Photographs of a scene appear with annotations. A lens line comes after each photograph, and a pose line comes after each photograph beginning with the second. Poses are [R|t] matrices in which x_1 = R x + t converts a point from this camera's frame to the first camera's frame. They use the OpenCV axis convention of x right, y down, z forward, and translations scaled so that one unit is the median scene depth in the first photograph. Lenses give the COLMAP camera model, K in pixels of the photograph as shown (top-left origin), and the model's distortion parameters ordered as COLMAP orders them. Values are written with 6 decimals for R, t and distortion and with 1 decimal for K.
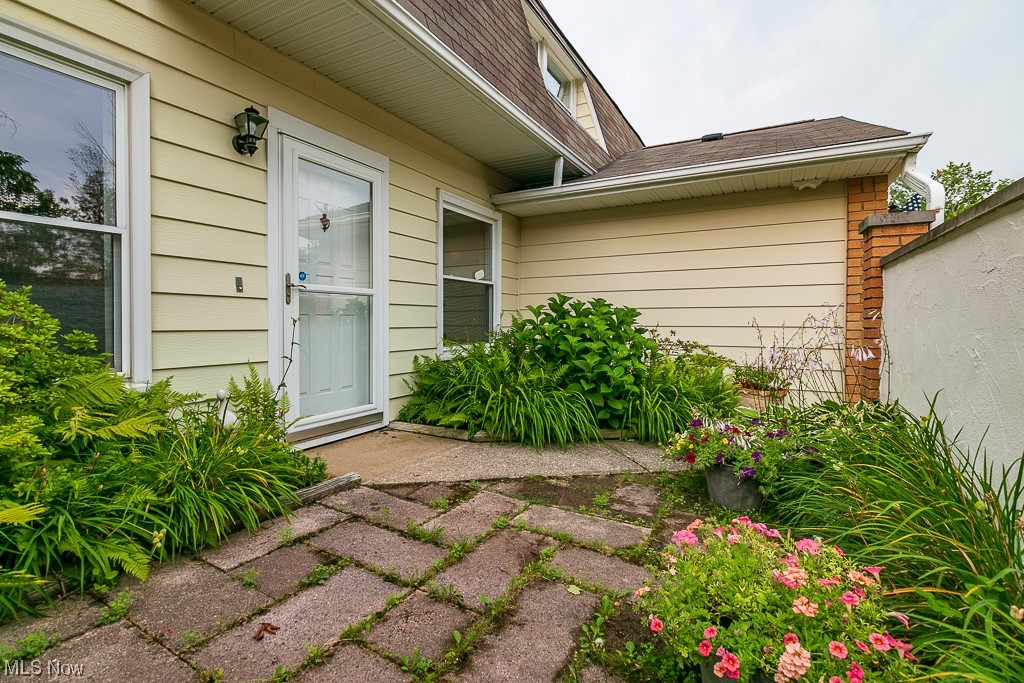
lens RADIAL K [[477.5, 0, 511.0], [0, 477.5, 333.7], [0, 0, 1]] dist [-0.013578, -0.000370]
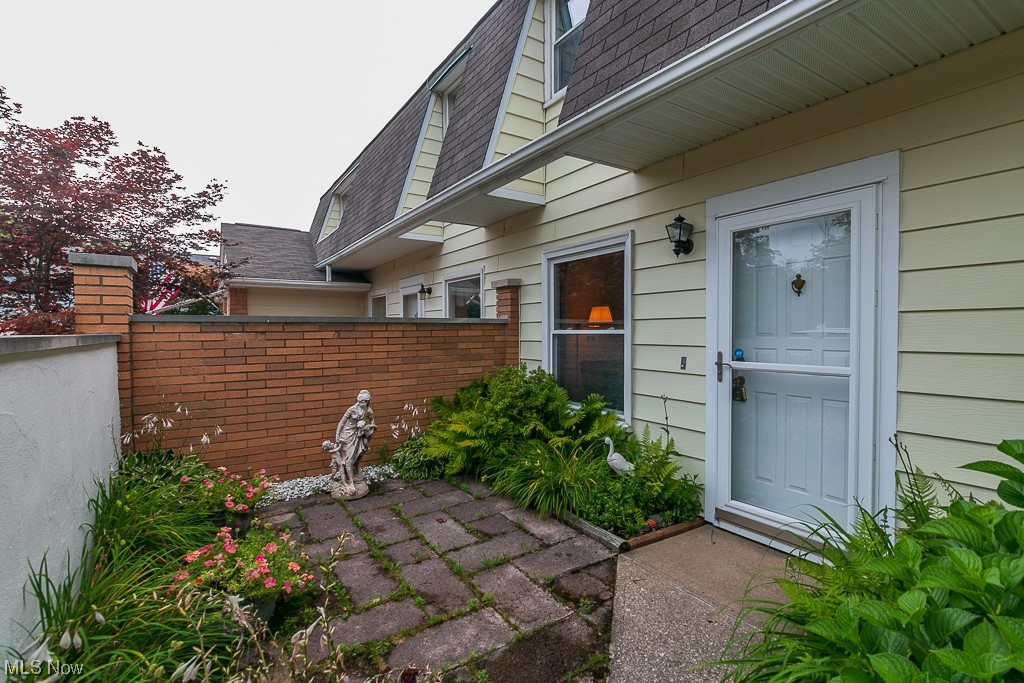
lens RADIAL K [[477.5, 0, 503.8], [0, 477.5, 338.1], [0, 0, 1]] dist [-0.013578, -0.000370]
pose [[-0.482564, 0.010906, -0.875793, 0.757982], [-0.024660, 0.999357, 0.026032, -0.198963], [0.875514, 0.034160, -0.481984, 1.259833]]
